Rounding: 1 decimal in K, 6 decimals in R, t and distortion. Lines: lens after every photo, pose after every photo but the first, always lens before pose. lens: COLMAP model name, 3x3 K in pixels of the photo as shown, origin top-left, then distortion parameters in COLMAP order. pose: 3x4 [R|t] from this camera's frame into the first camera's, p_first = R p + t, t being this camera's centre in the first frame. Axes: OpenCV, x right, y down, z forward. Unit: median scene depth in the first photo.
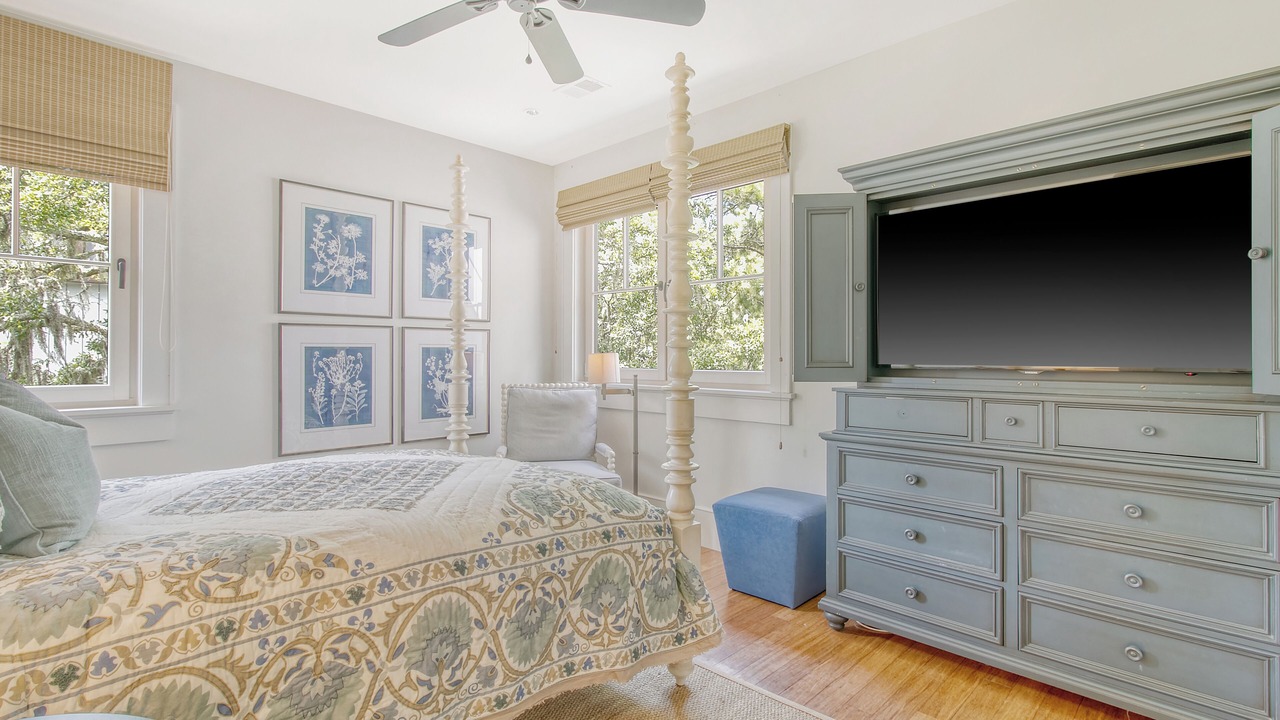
lens RADIAL K [[593.7, 0, 646.8], [0, 593.7, 355.6], [0, 0, 1]] dist [0.000769, 0.000575]
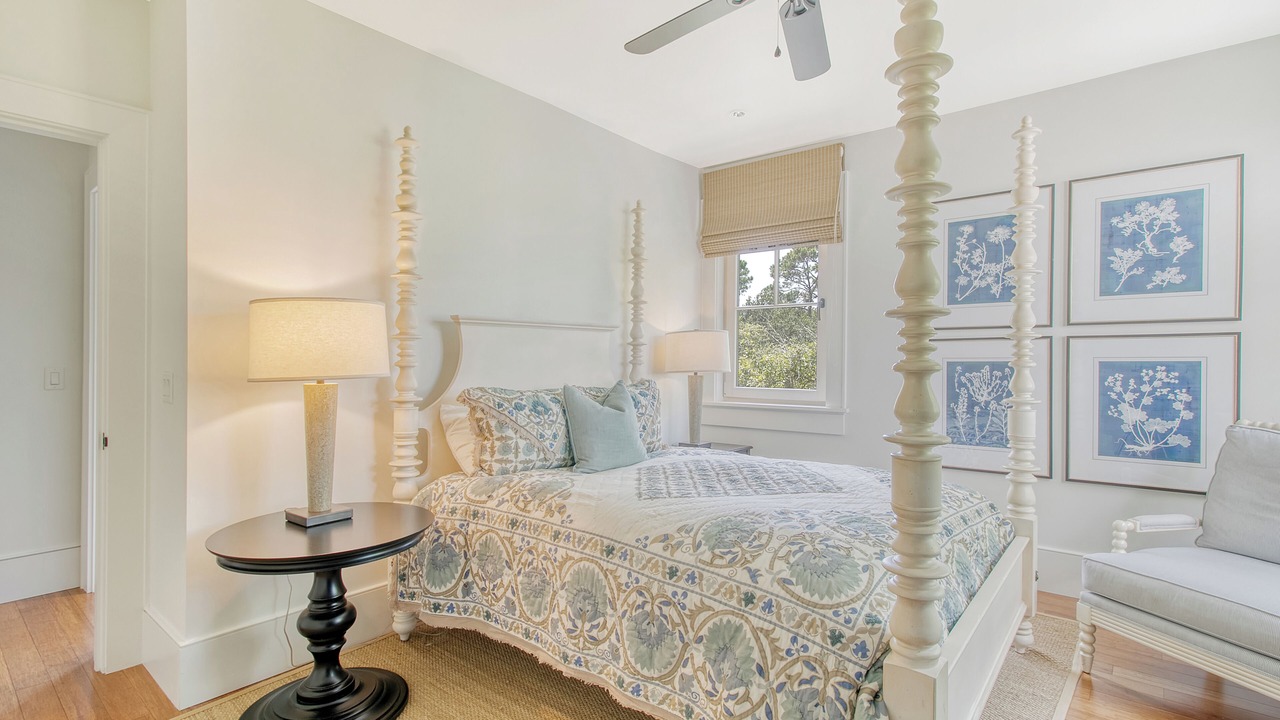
lens RADIAL K [[593.7, 0, 646.6], [0, 593.7, 360.8], [0, 0, 1]] dist [0.000769, 0.000575]
pose [[0.103715, -0.001007, -0.994607, 0.709452], [-0.003270, 0.999994, -0.001353, -0.025590], [0.994602, 0.003392, 0.103711, 0.739259]]
